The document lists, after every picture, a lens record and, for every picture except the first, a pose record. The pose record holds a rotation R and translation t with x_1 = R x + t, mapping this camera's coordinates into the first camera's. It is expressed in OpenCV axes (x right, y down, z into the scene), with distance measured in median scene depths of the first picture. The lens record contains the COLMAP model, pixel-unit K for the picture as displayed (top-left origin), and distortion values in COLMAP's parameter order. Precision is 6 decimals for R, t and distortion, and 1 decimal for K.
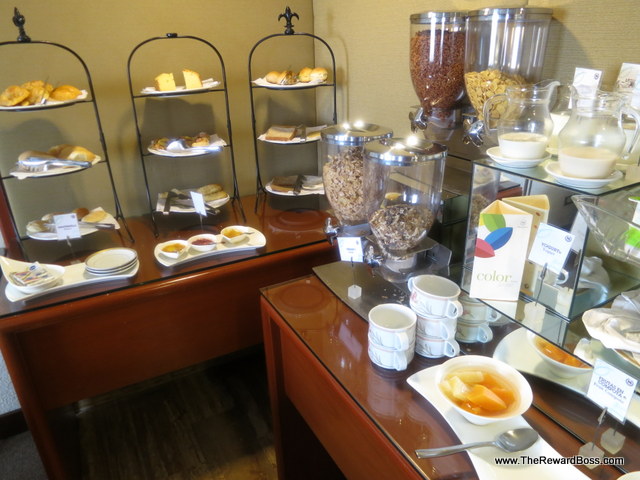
lens RADIAL K [[463.5, 0, 322.6], [0, 463.5, 237.9], [0, 0, 1]] dist [-0.005472, -0.007753]
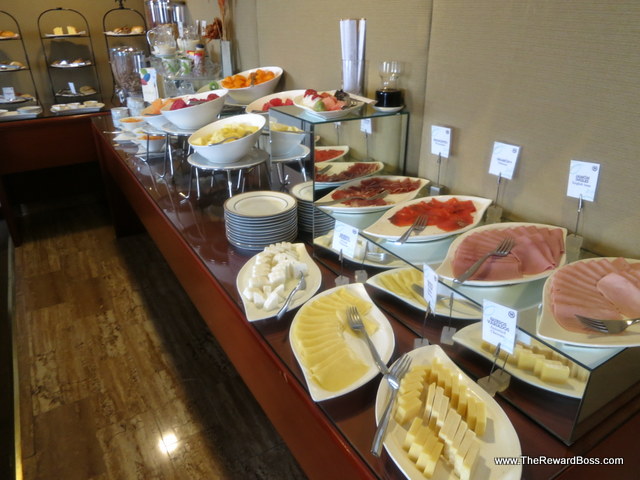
lens RADIAL K [[463.5, 0, 317.8], [0, 463.5, 241.7], [0, 0, 1]] dist [-0.005472, -0.007753]
pose [[0.999231, 0.006737, 0.038626, 0.742574], [-0.008391, 0.999047, 0.042831, 0.500687], [-0.038301, -0.043123, 0.998335, -1.132543]]
